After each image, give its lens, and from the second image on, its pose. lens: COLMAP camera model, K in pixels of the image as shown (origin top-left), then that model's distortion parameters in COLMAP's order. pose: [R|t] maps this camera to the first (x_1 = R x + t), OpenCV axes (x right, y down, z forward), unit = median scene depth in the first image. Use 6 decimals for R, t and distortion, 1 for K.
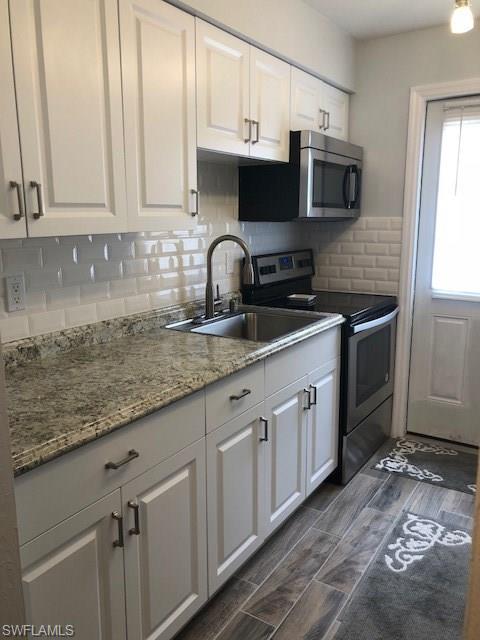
lens RADIAL K [[519.9, 0, 240.6], [0, 519.9, 320.7], [0, 0, 1]] dist [0.000564, 0.000349]
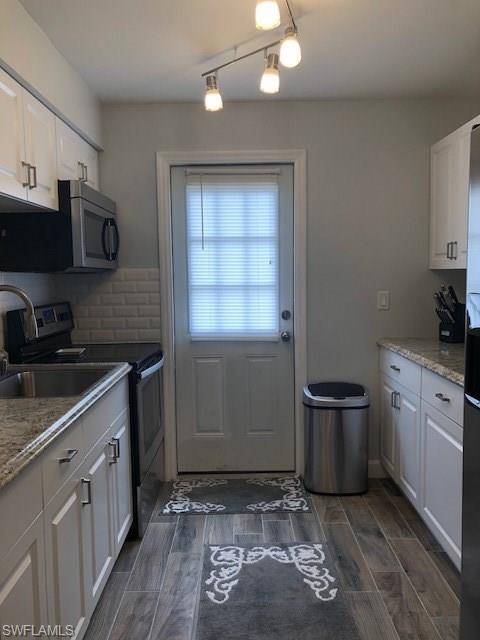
lens RADIAL K [[519.9, 0, 239.8], [0, 519.9, 319.4], [0, 0, 1]] dist [0.000564, 0.000349]
pose [[0.830396, -0.055527, 0.554400, -0.169522], [0.119610, 0.989589, -0.080042, 0.011545], [-0.544184, 0.132778, 0.828392, 0.044184]]
